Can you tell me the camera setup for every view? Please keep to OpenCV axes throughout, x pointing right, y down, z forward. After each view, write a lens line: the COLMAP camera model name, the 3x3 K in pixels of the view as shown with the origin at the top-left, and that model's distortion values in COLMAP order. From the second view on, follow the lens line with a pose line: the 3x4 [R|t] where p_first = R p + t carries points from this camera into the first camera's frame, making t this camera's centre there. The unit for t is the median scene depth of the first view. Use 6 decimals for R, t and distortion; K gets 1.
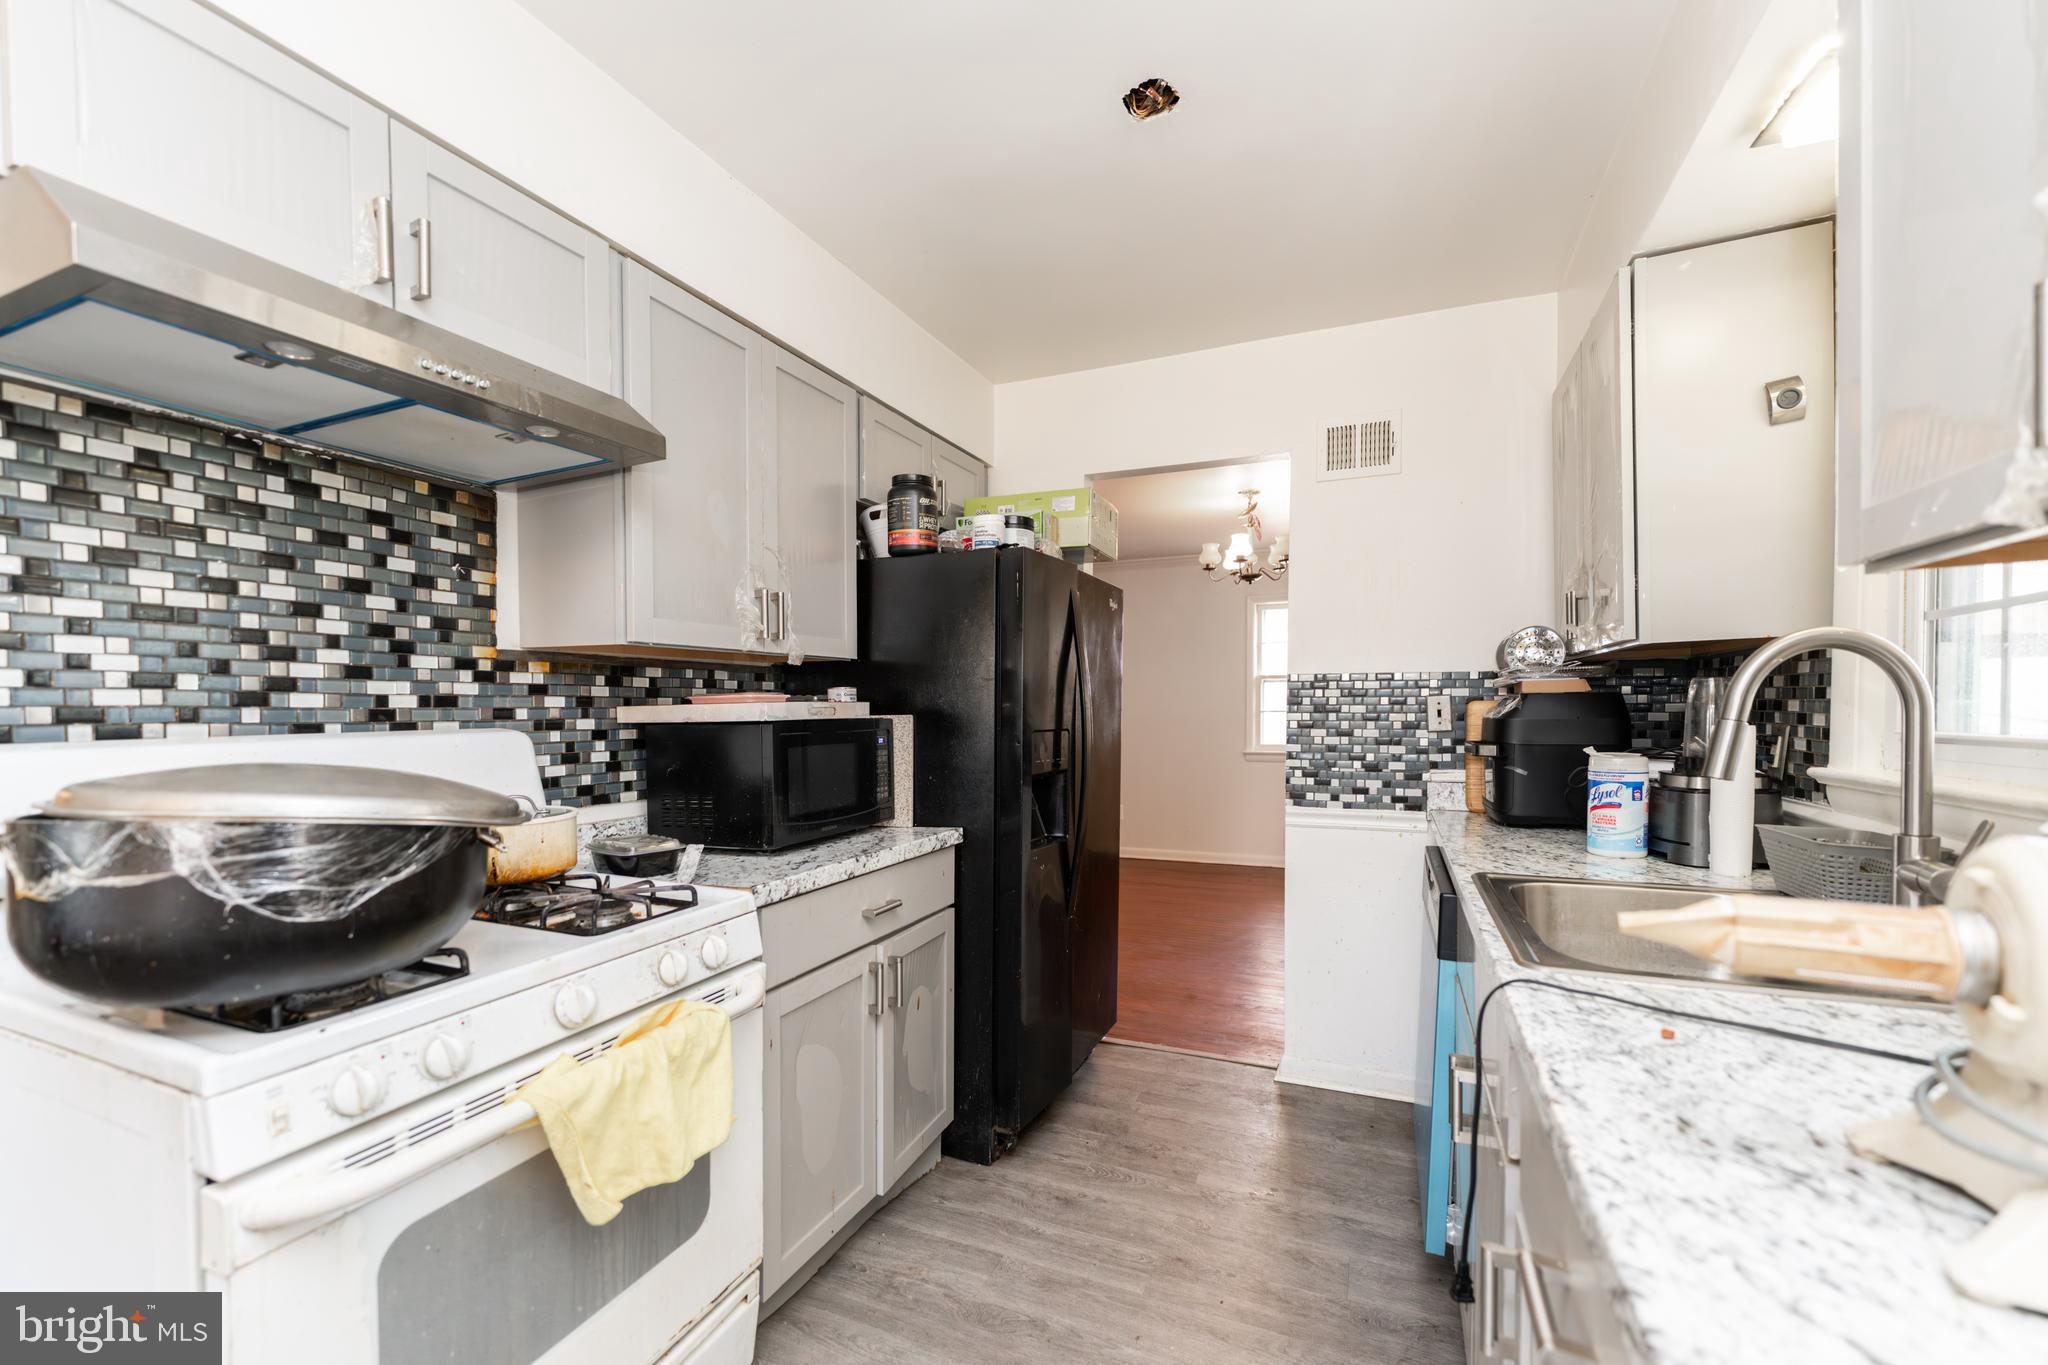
lens RADIAL K [[829.7, 0, 1029.0], [0, 829.7, 746.5], [0, 0, 1]] dist [-0.000153, -0.000070]
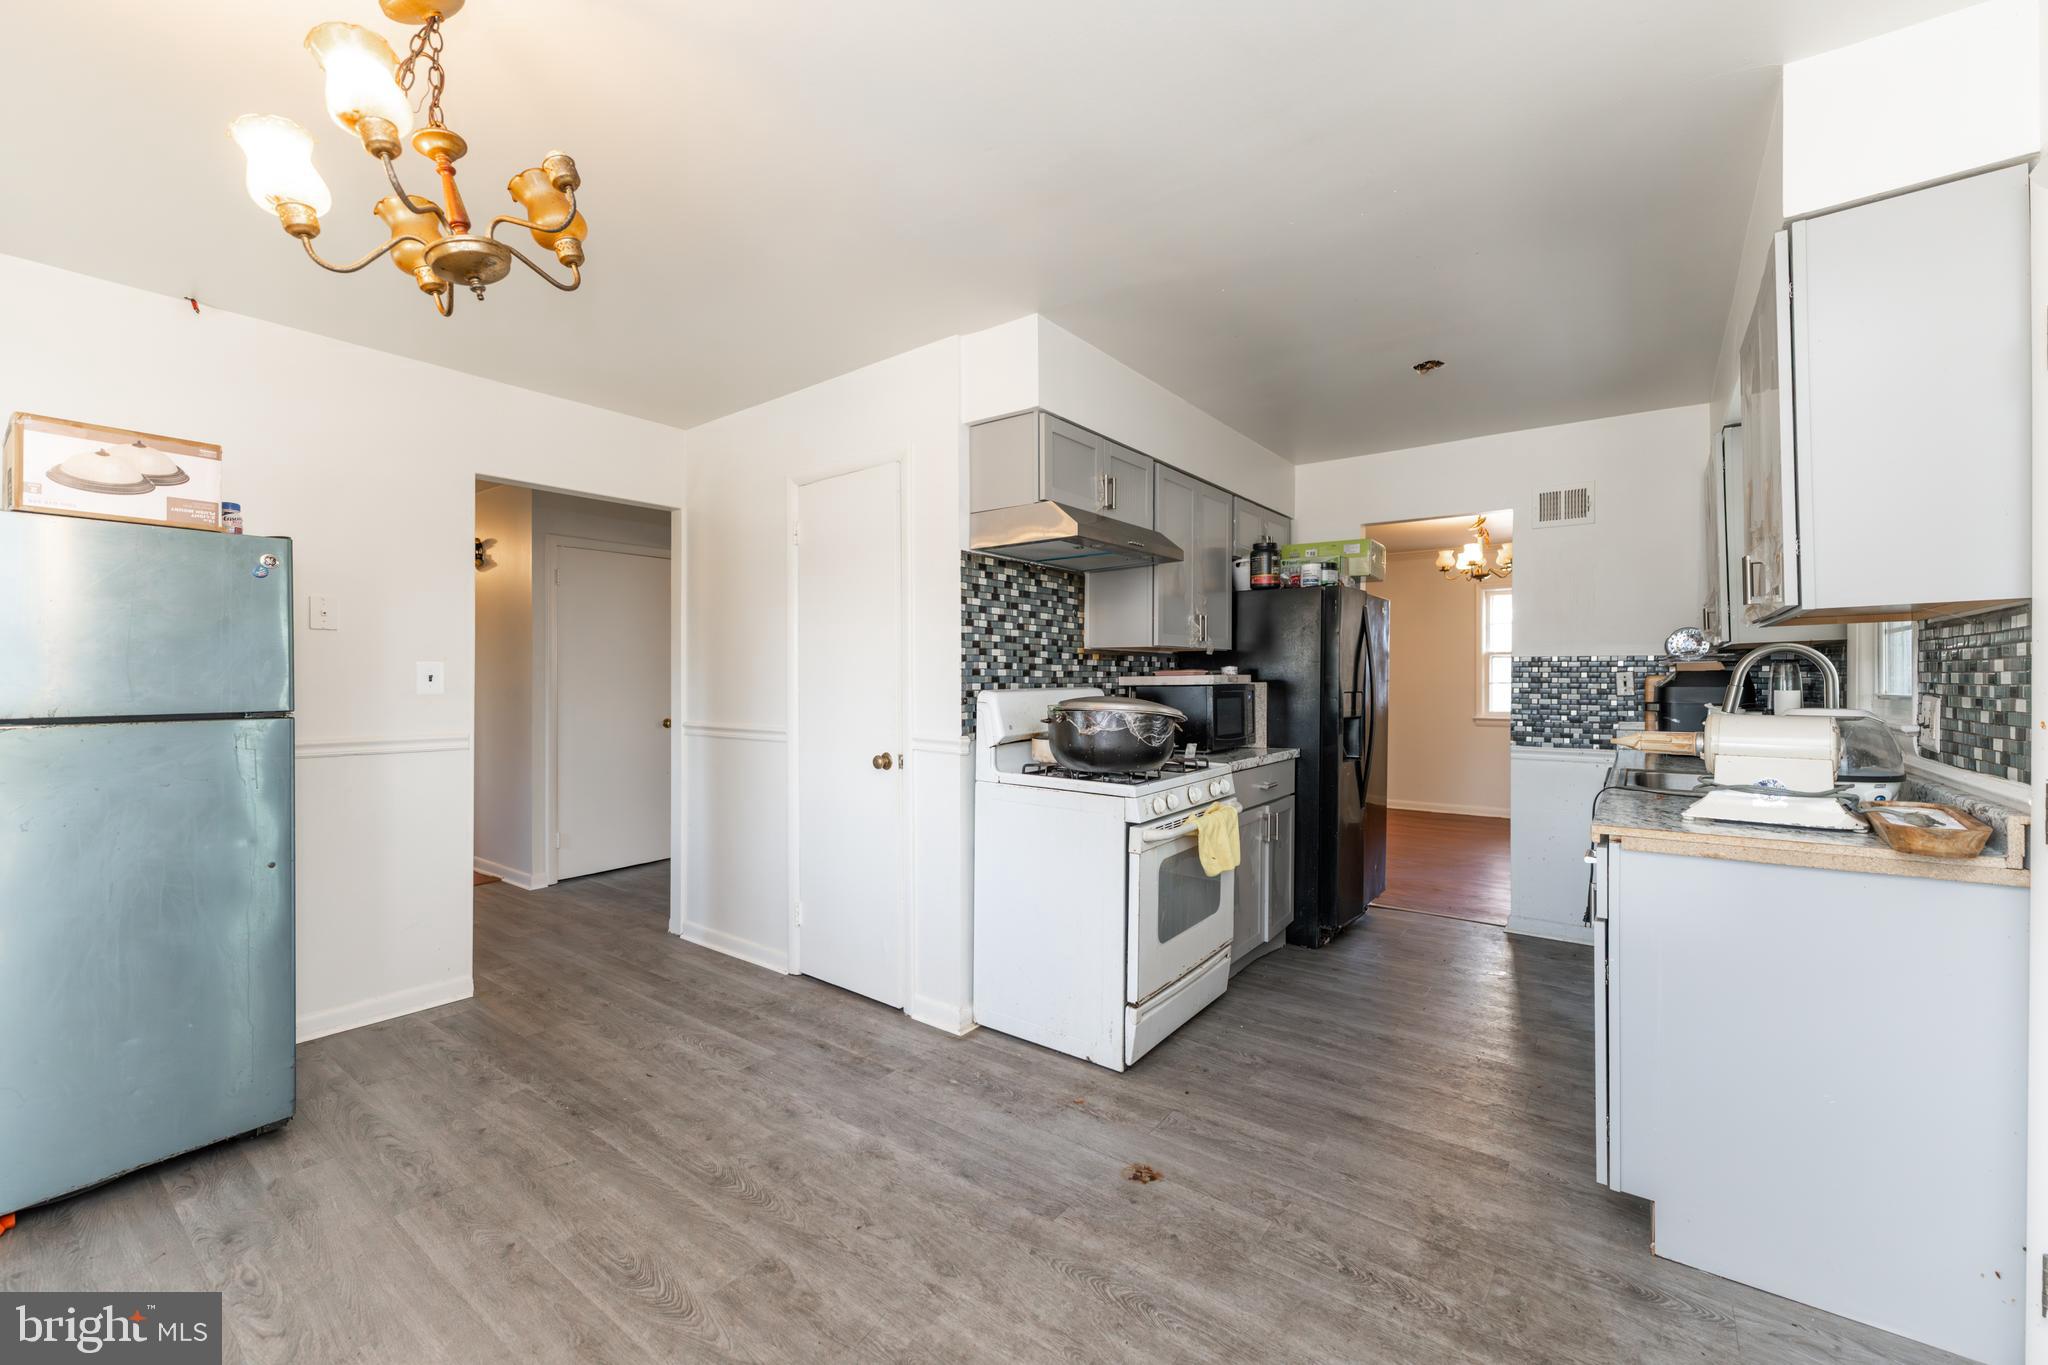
lens RADIAL K [[819.2, 0, 1024.0], [0, 819.2, 682.5], [0, 0, 1]] dist [0.000585, 0.000061]
pose [[0.970789, 0.006152, -0.239855, -0.243922], [-0.016286, 0.999055, -0.040293, 0.042295], [0.239380, 0.043022, 0.969972, -0.837039]]
